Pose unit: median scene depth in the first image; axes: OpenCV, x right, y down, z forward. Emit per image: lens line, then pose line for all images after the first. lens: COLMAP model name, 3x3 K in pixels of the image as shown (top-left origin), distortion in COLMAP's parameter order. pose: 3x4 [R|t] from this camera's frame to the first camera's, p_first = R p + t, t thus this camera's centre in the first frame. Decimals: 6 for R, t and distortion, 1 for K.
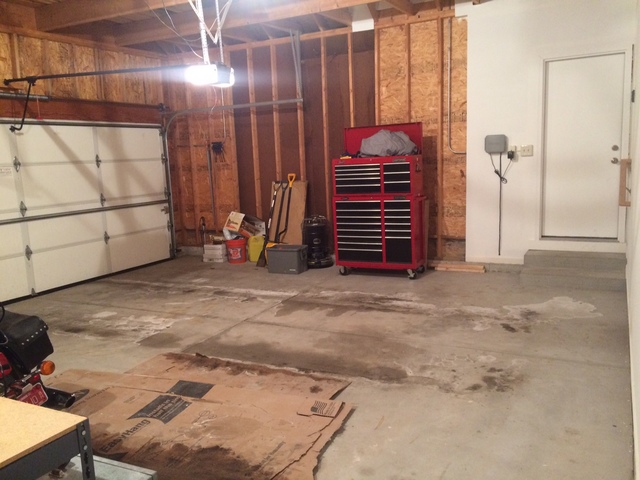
lens RADIAL K [[545.5, 0, 319.7], [0, 545.5, 239.3], [0, 0, 1]] dist [0.071397, -0.073574]
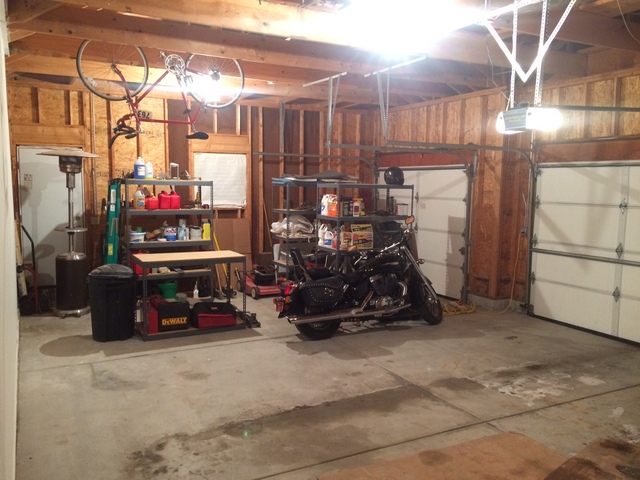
lens RADIAL K [[545.5, 0, 319.6], [0, 545.5, 239.2], [0, 0, 1]] dist [0.071397, -0.073574]
pose [[-0.557986, 0.126624, -0.820133, 0.696419], [-0.112152, 0.967717, 0.225713, -0.295969], [0.822237, 0.217924, -0.525771, 1.283895]]
